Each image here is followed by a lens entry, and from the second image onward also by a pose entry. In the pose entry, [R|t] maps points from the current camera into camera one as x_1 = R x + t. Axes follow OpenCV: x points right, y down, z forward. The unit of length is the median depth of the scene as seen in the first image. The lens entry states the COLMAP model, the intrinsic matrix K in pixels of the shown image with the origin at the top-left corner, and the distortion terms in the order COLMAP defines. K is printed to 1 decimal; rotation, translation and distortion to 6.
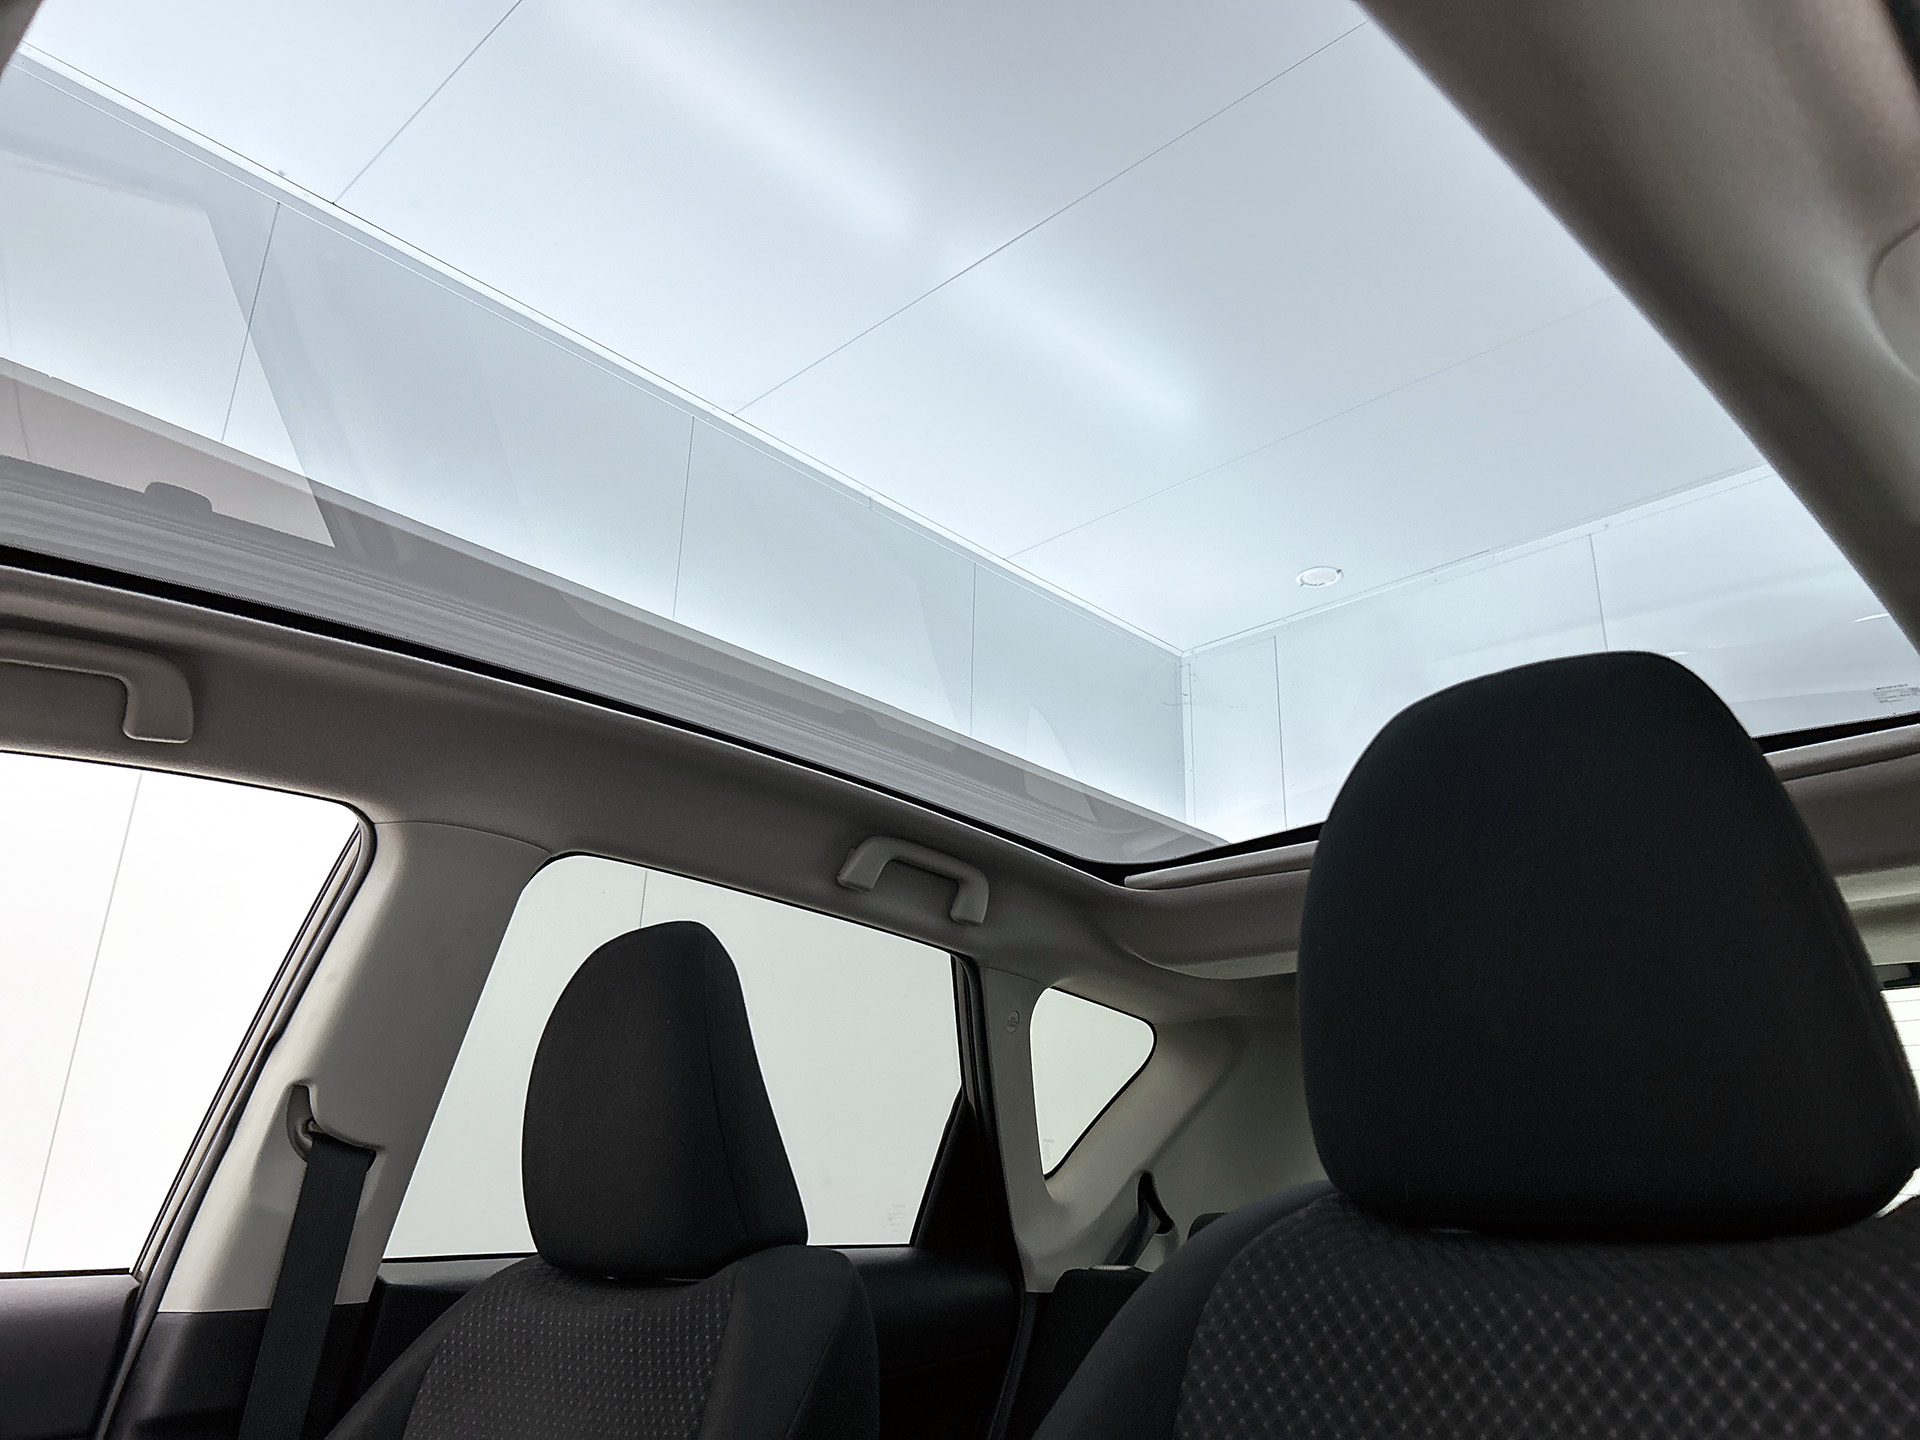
lens RADIAL K [[1477.8, 0, 960.0], [0, 1477.8, 720.0], [0, 0, 1]] dist [0.048544, -0.036505]
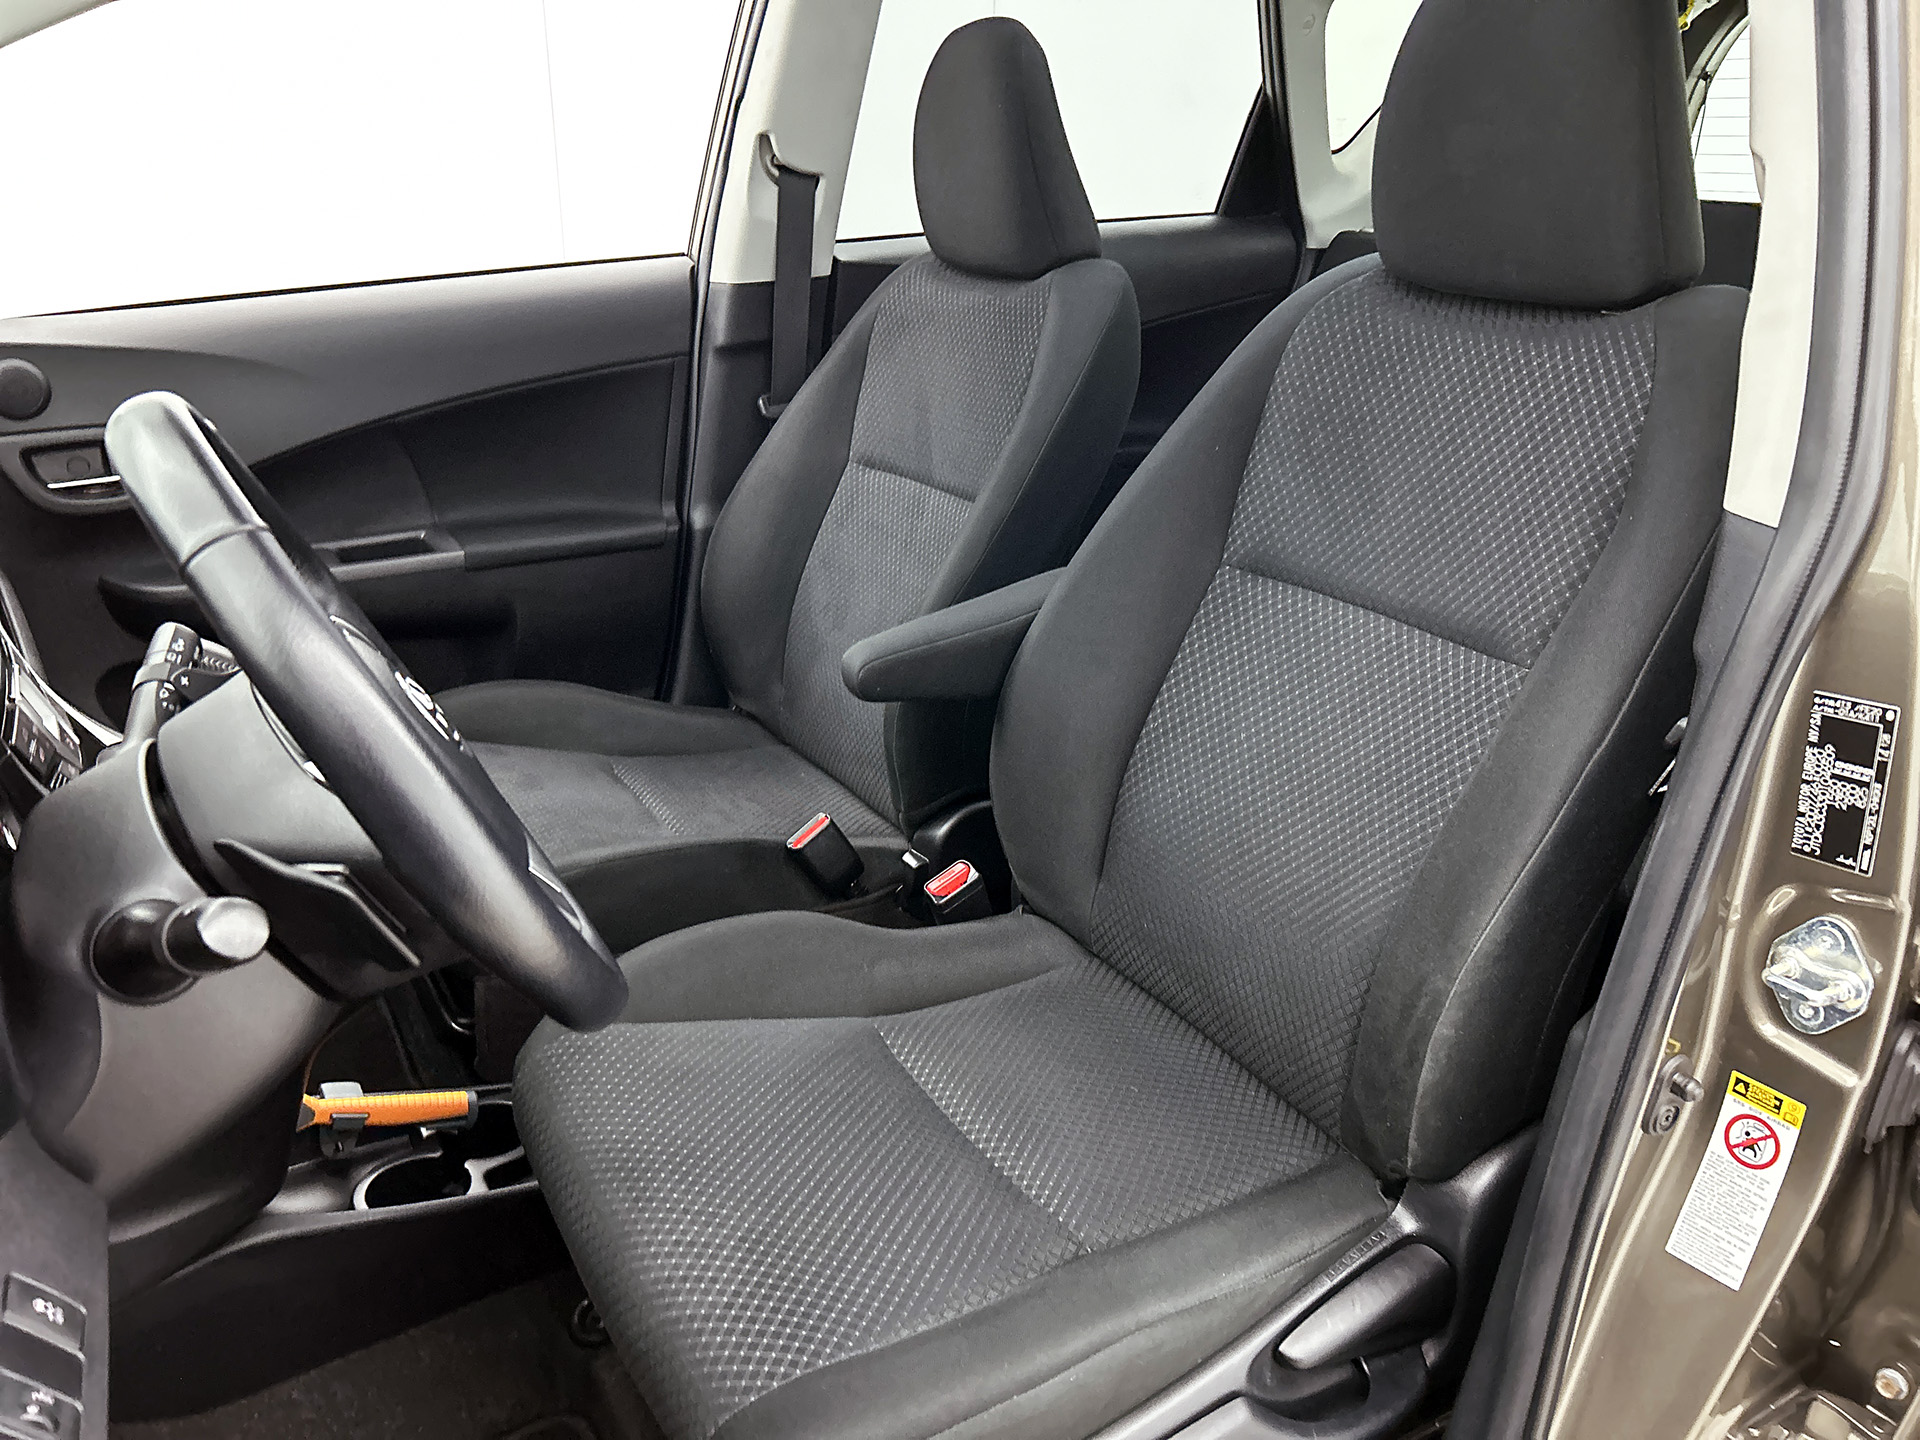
lens RADIAL K [[1477.8, 0, 960.0], [0, 1477.8, 720.0], [0, 0, 1]] dist [0.048544, -0.036505]
pose [[0.967633, 0.079415, -0.239542, 0.136589], [0.100211, 0.750238, 0.653529, -0.255568], [0.231614, -0.656381, 0.717997, -0.372907]]
